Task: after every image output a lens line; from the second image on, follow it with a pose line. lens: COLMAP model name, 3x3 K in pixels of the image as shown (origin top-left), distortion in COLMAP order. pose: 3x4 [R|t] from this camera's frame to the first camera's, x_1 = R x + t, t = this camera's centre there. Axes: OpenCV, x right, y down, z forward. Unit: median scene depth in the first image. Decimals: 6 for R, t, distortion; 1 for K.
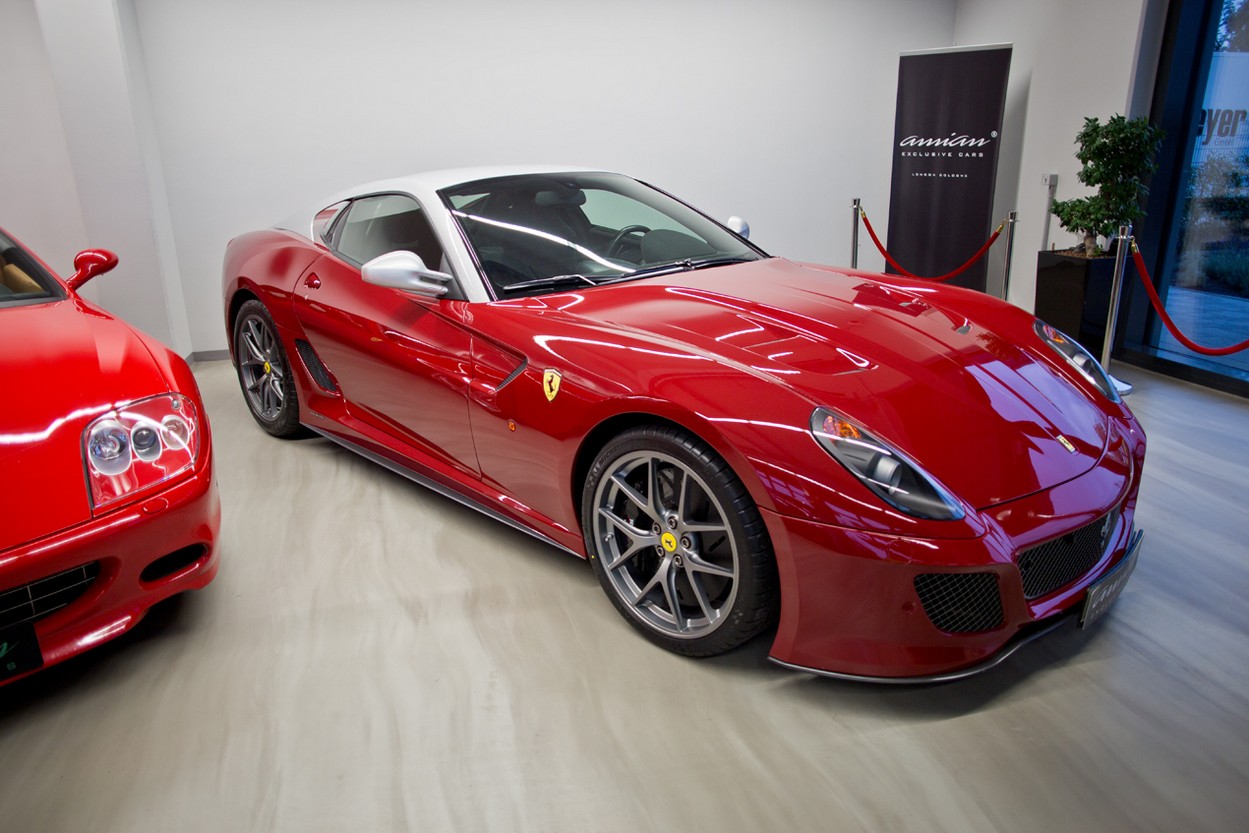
lens RADIAL K [[856.2, 0, 624.5], [0, 856.2, 416.5], [0, 0, 1]] dist [-0.094845, 0.086551]
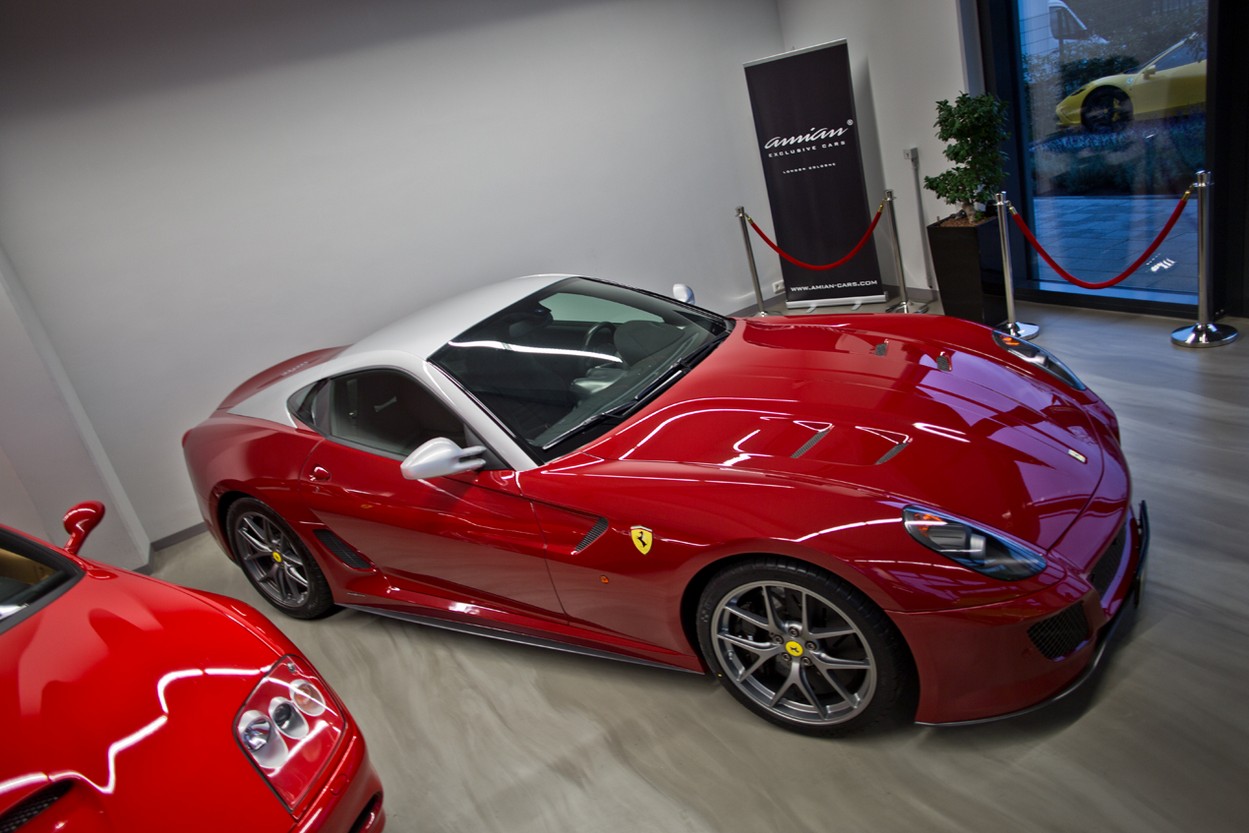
lens RADIAL K [[856.2, 0, 624.5], [0, 856.2, 416.5], [0, 0, 1]] dist [-0.094845, 0.086551]
pose [[0.947817, -0.285404, 0.142081, -0.157856], [0.281696, 0.958401, 0.045996, -0.177521], [-0.149298, -0.003572, 0.988786, -0.045978]]
